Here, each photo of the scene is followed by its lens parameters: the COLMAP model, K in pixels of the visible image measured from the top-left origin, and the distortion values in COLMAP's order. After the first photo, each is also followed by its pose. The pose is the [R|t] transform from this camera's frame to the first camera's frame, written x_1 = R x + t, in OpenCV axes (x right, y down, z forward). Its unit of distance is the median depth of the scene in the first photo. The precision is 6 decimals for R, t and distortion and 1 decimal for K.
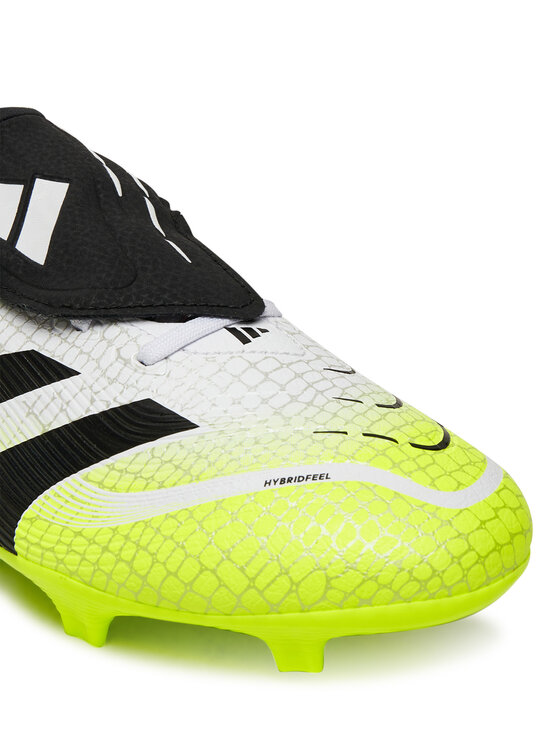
lens RADIAL K [[1405.7, 0, 278.5], [0, 1405.7, 371.3], [0, 0, 1]] dist [-0.041111, 0.000000]
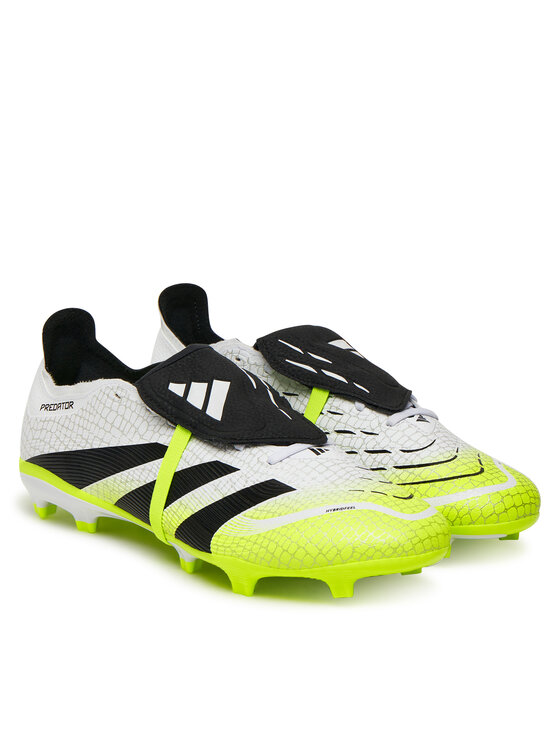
lens RADIAL K [[1972.5, 0, 280.6], [0, 1972.5, 373.2], [0, 0, 1]] dist [-0.099728, 0.000000]
pose [[0.998375, -0.013691, -0.055321, 0.091126], [0.005127, 0.988354, -0.152083, 0.327821], [0.056759, 0.151552, 0.986818, -2.063264]]
